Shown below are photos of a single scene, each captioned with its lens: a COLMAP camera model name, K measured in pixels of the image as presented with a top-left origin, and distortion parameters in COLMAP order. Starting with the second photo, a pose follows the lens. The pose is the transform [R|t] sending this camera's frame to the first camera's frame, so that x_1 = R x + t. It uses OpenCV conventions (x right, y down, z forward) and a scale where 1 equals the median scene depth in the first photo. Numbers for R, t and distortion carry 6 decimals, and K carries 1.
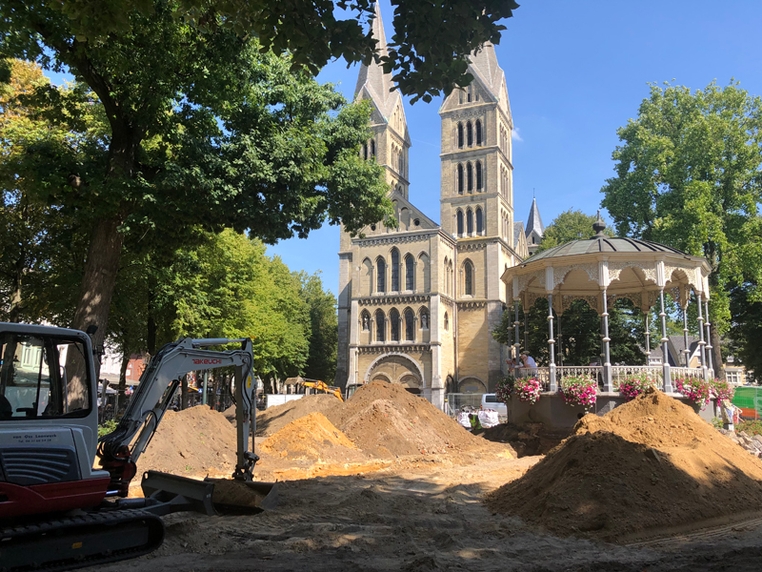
lens RADIAL K [[635.5, 0, 381.0], [0, 635.5, 286.0], [0, 0, 1]] dist [0.013507, 0.007714]
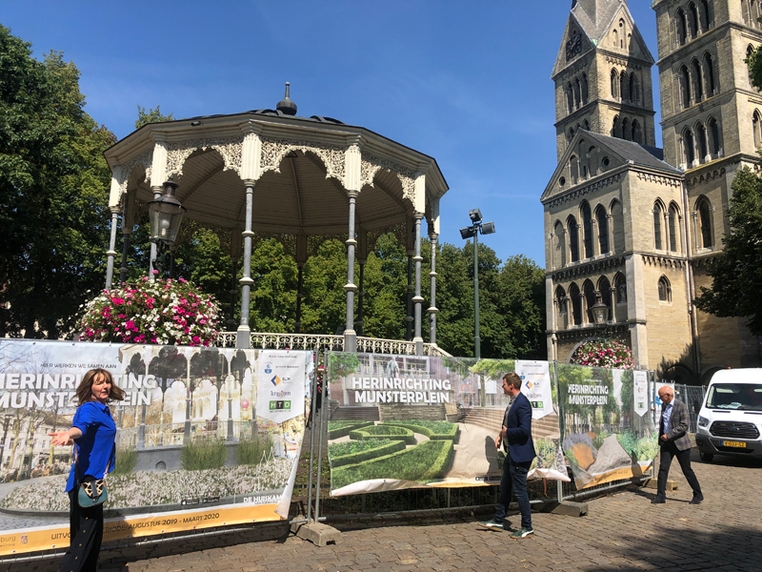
lens RADIAL K [[635.5, 0, 381.0], [0, 635.5, 286.0], [0, 0, 1]] dist [0.013507, 0.007714]
pose [[0.755212, -0.114654, -0.645375, 0.322570], [0.116045, 0.992417, -0.040513, 0.043960], [0.645127, -0.044296, 0.762791, 0.253130]]
